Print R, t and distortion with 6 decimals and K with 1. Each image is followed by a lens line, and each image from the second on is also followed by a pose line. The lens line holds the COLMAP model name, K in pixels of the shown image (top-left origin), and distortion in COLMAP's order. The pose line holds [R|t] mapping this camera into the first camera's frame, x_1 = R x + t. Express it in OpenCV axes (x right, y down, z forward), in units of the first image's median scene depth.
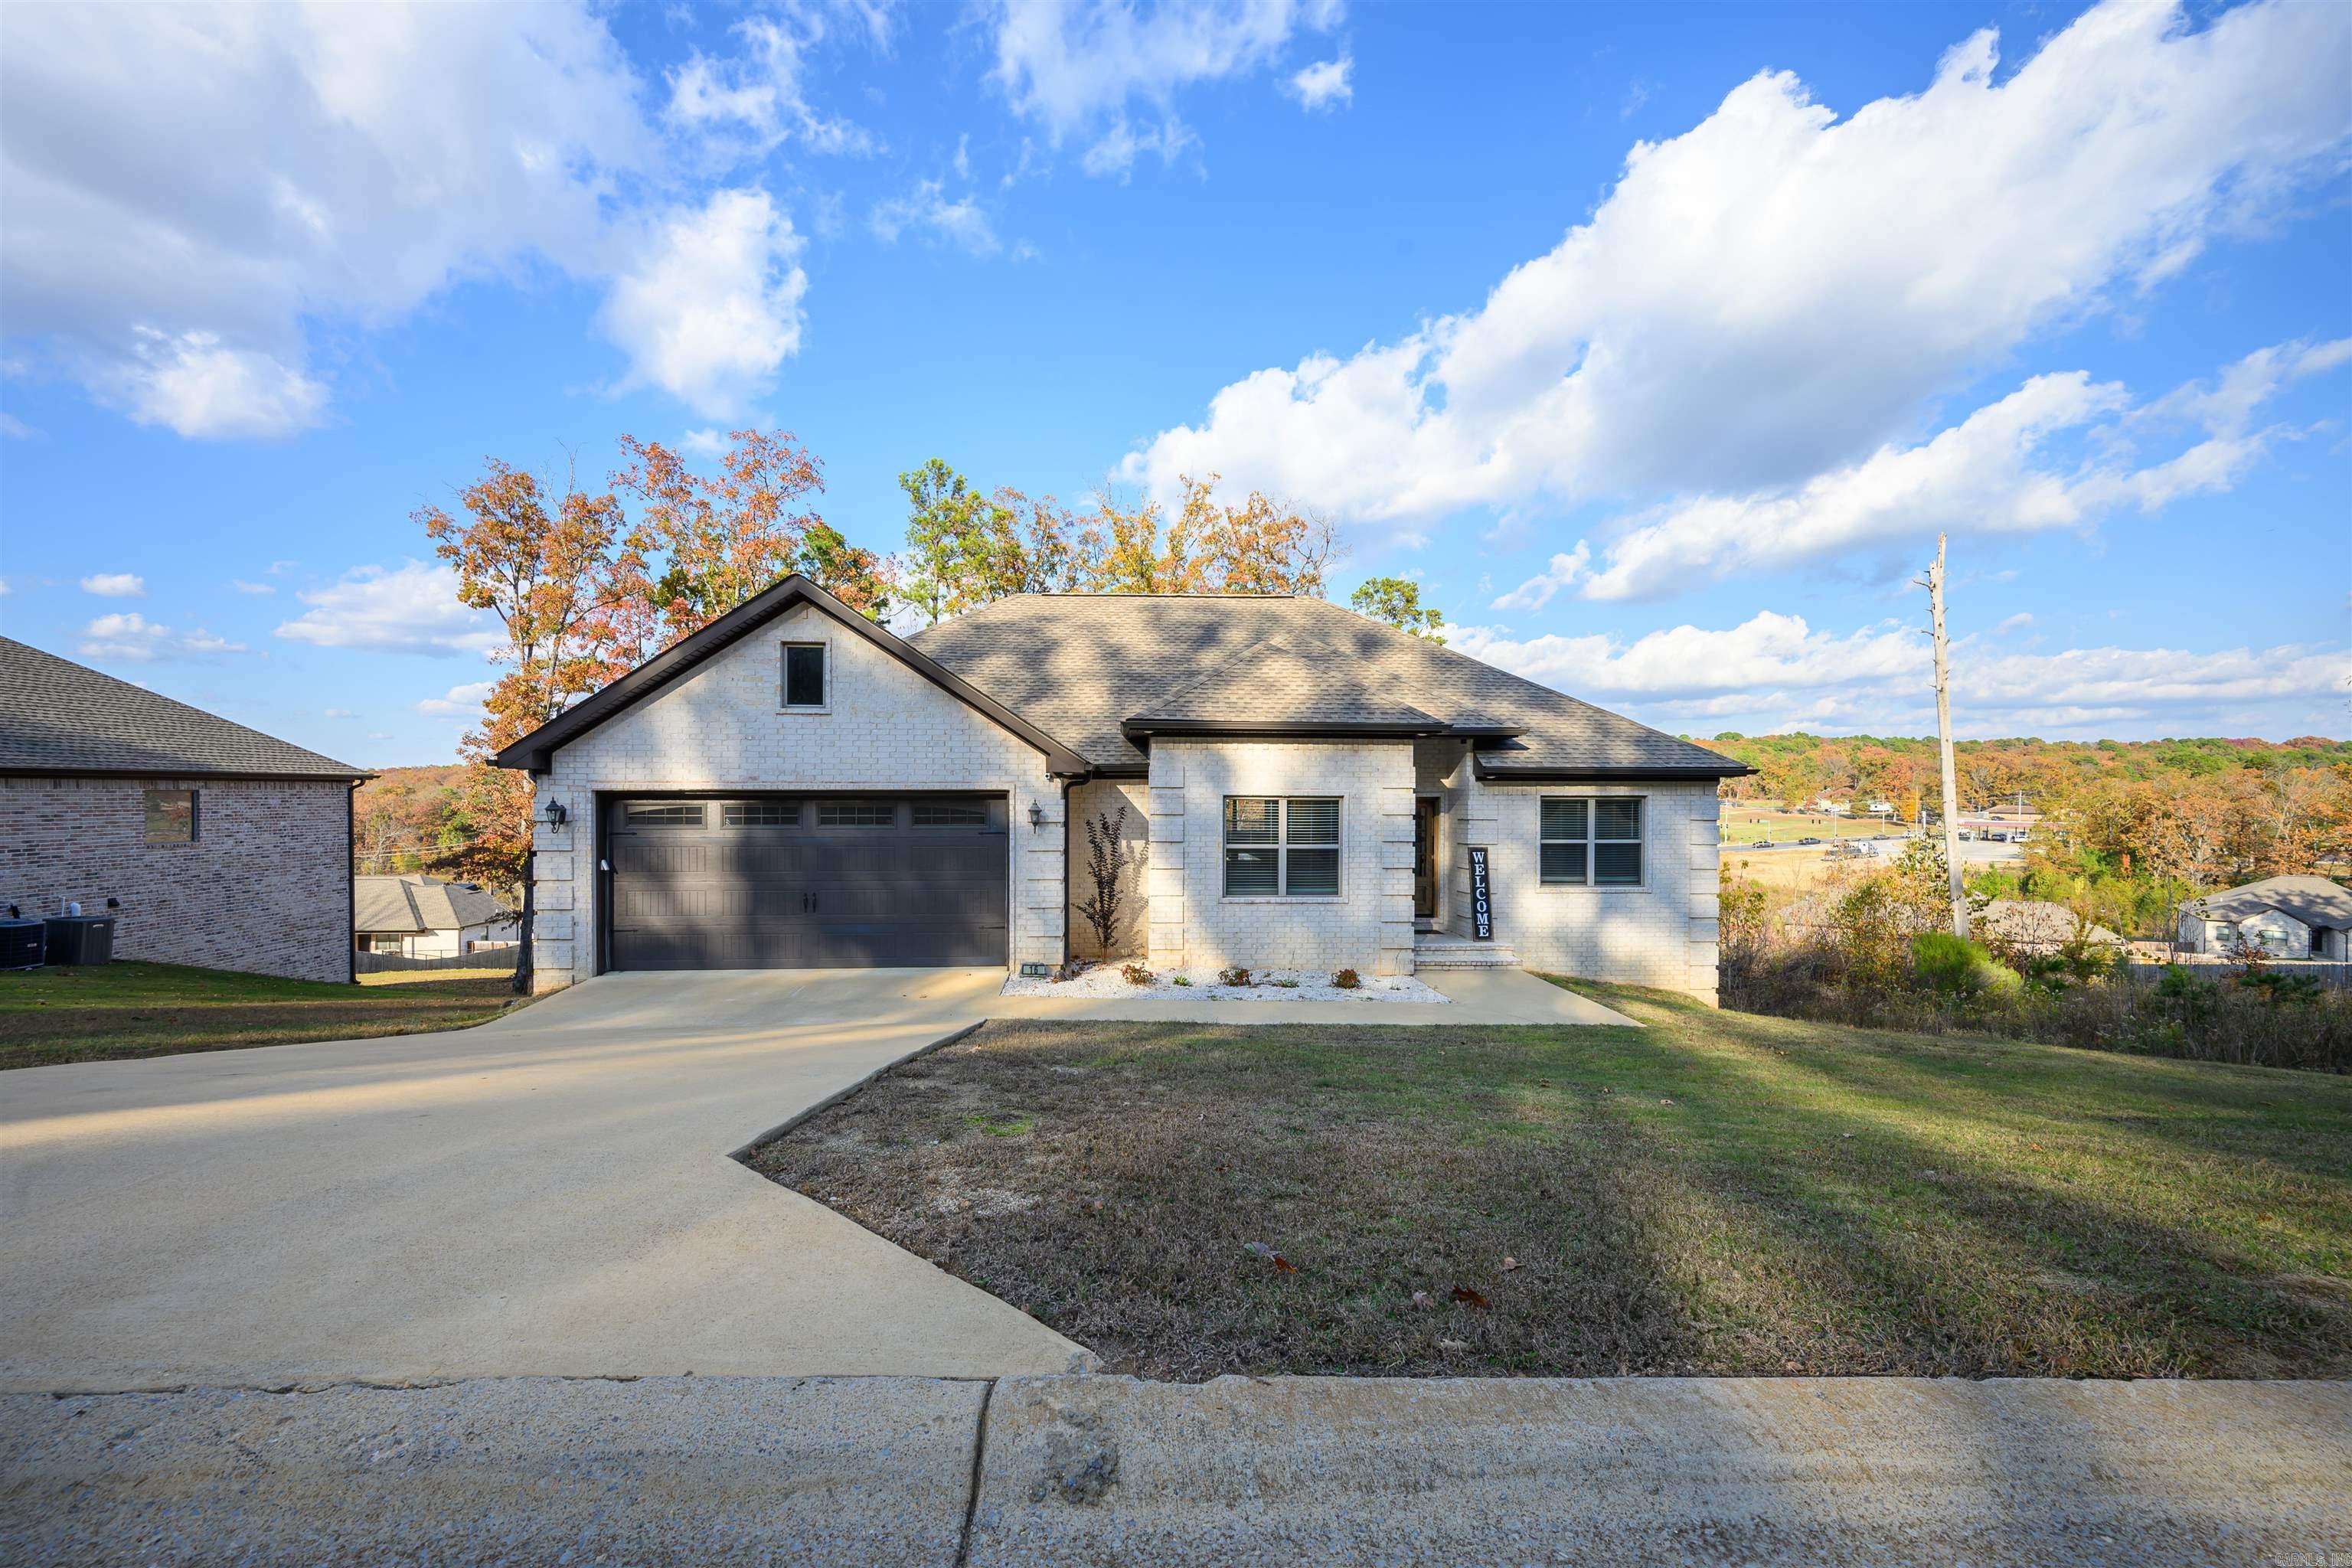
lens RADIAL K [[945.2, 0, 1163.1], [0, 945.2, 785.9], [0, 0, 1]] dist [0.000792, 0.000153]
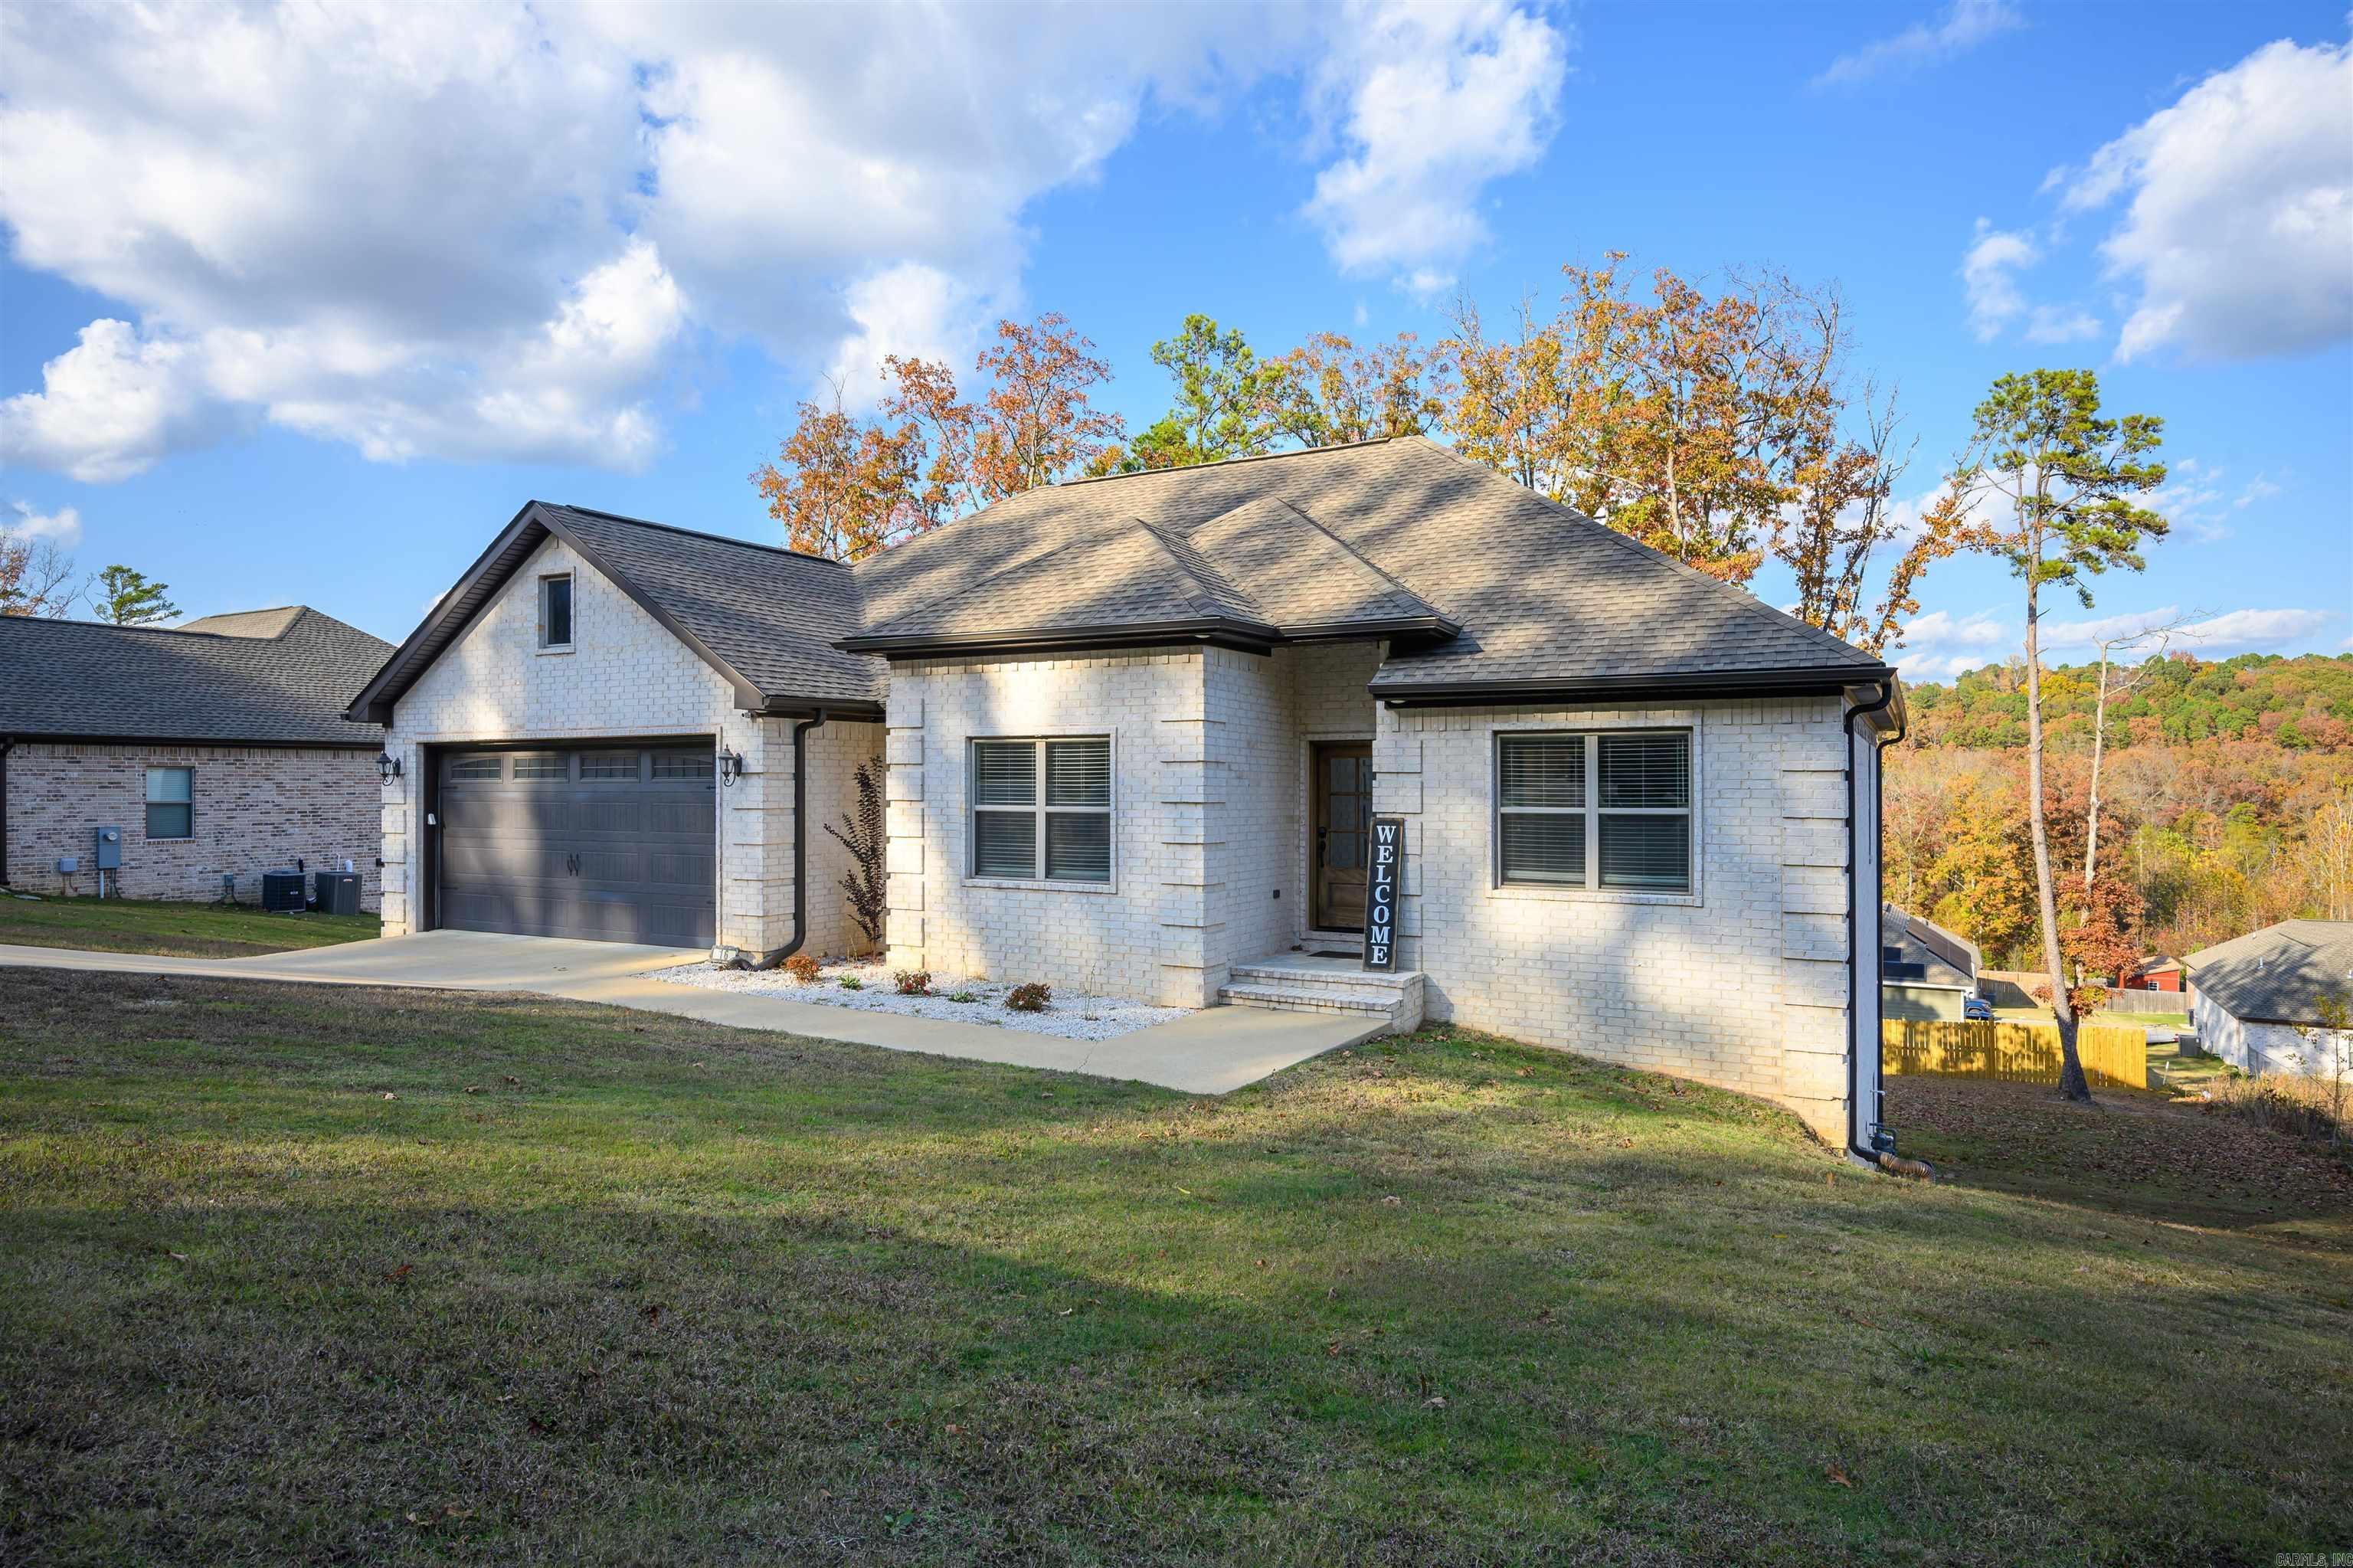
lens RADIAL K [[1368.7, 0, 1176.5], [0, 1368.7, 784.0], [0, 0, 1]] dist [-0.001968, -0.000083]
pose [[0.846614, -0.002192, -0.532203, 0.737762], [0.005135, 0.999979, 0.004051, 0.042005], [0.532183, -0.006163, 0.846607, 0.199782]]
